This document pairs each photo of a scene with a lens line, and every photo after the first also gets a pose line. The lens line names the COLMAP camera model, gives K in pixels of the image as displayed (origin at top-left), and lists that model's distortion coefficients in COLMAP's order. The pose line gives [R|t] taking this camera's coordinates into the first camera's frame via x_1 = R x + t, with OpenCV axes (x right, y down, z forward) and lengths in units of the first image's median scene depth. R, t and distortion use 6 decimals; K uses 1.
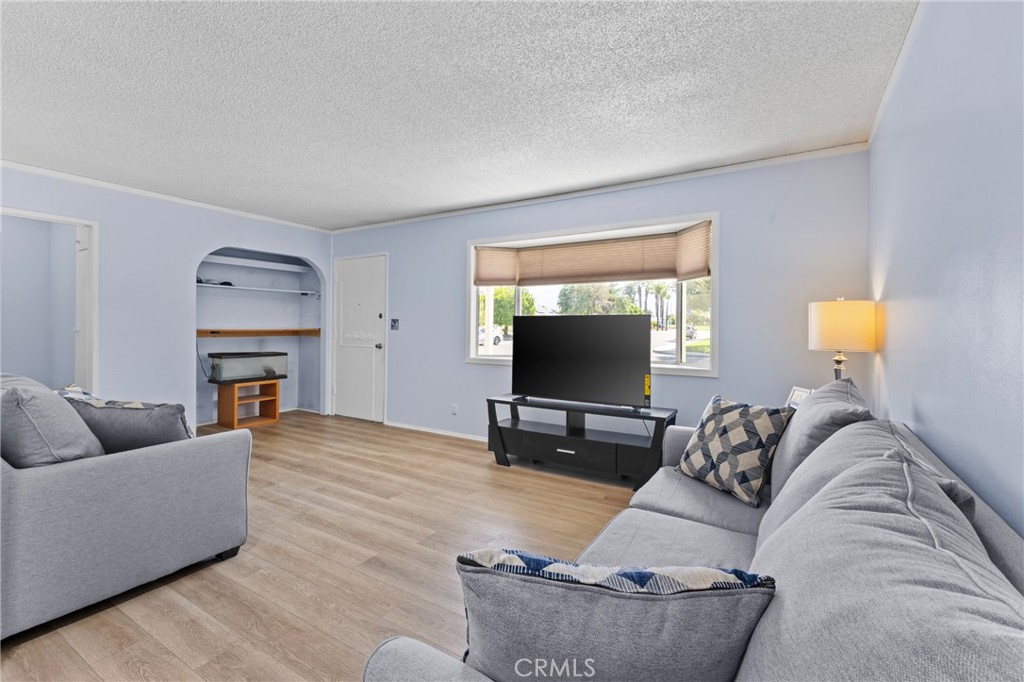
lens RADIAL K [[459.0, 0, 511.8], [0, 459.0, 321.1], [0, 0, 1]] dist [0.010117, 0.000049]
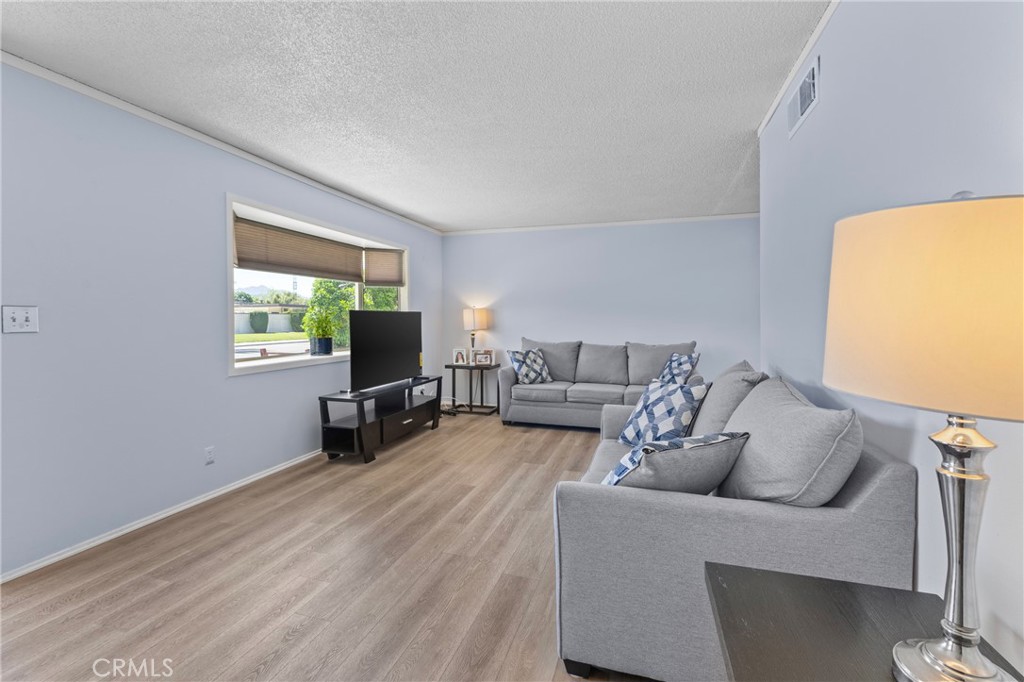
lens RADIAL K [[459.0, 0, 511.8], [0, 459.0, 321.1], [0, 0, 1]] dist [0.010117, 0.000049]
pose [[-0.261841, -0.010813, 0.965050, -1.195994], [-0.009273, 0.999919, 0.008688, 0.000252], [-0.965066, -0.006674, -0.261920, 1.102520]]
